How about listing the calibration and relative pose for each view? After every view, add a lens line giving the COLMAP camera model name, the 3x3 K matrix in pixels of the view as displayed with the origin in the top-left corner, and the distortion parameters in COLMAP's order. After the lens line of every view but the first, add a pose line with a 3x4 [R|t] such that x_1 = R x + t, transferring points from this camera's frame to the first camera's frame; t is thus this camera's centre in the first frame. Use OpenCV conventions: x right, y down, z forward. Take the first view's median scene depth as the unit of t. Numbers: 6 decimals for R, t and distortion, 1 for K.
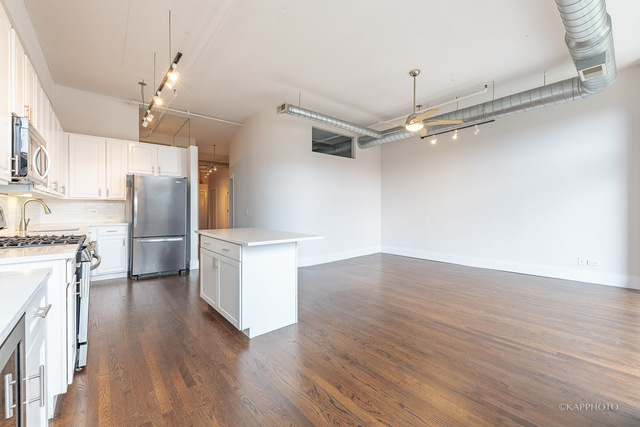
lens RADIAL K [[268.7, 0, 326.3], [0, 268.7, 210.8], [0, 0, 1]] dist [-0.000213, -0.000113]
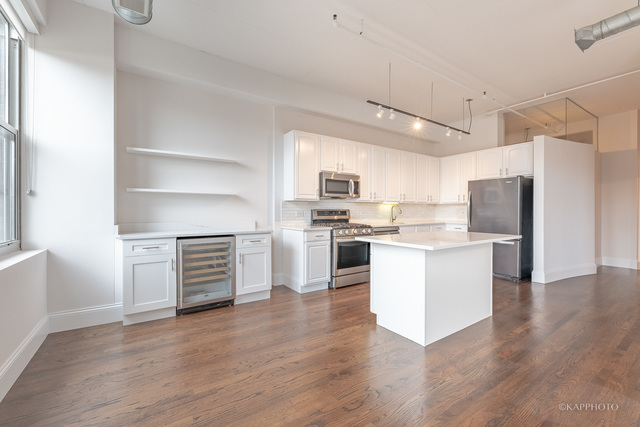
lens RADIAL K [[268.7, 0, 326.3], [0, 268.7, 210.8], [0, 0, 1]] dist [-0.000213, -0.000113]
pose [[-0.104871, -0.002479, -0.994483, 0.601475], [-0.010842, 0.999940, -0.001349, 0.001583], [0.994427, 0.010640, -0.104892, 0.631488]]
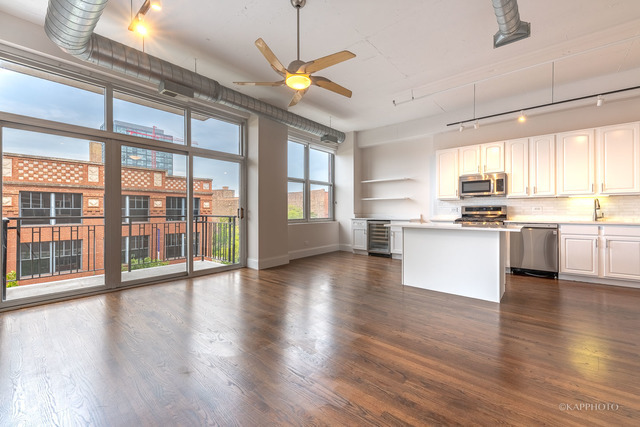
lens RADIAL K [[275.1, 0, 333.5], [0, 275.1, 211.1], [0, 0, 1]] dist [0.007185, 0.000005]
pose [[-0.984978, 0.000378, -0.172680, 0.389326], [-0.001259, 0.999955, 0.009374, 0.008733], [0.172676, 0.009451, -0.984933, 1.902822]]
